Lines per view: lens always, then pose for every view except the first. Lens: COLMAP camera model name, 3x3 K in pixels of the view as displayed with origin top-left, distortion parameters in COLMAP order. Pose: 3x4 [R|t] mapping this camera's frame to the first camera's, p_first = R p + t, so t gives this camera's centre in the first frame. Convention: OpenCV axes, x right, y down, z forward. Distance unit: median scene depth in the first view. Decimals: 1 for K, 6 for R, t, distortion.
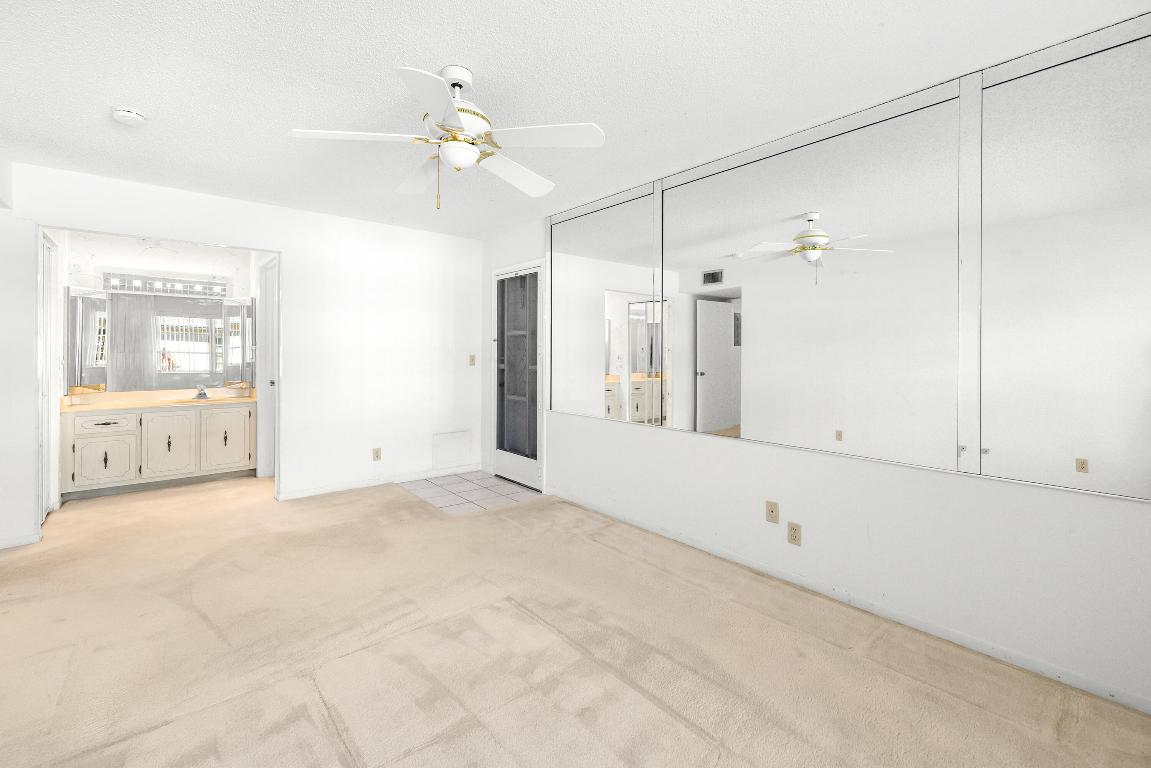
lens RADIAL K [[493.6, 0, 577.3], [0, 493.6, 348.4], [0, 0, 1]] dist [0.002299, 0.000206]
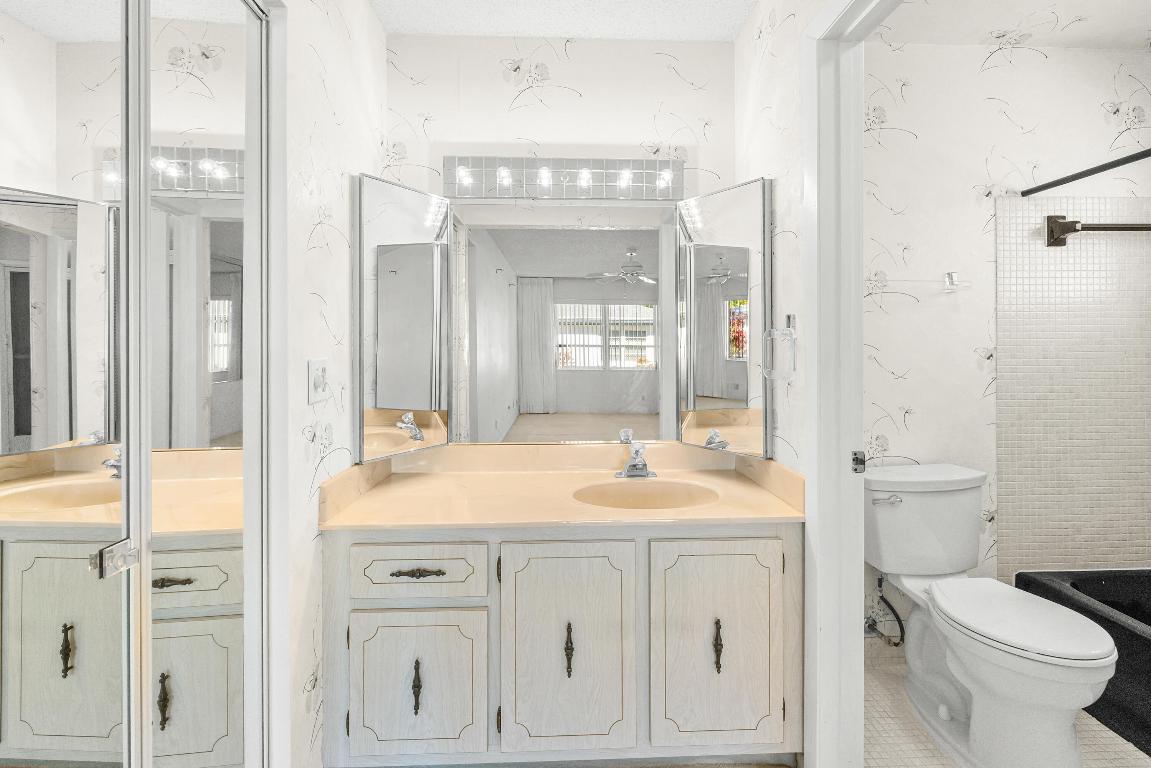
lens RADIAL K [[493.6, 0, 577.3], [0, 493.6, 348.4], [0, 0, 1]] dist [0.002299, 0.000206]
pose [[0.784898, 0.004094, -0.619611, -0.595773], [0.005954, 0.999882, 0.014148, 0.002028], [0.619596, -0.014794, 0.784781, 0.721799]]
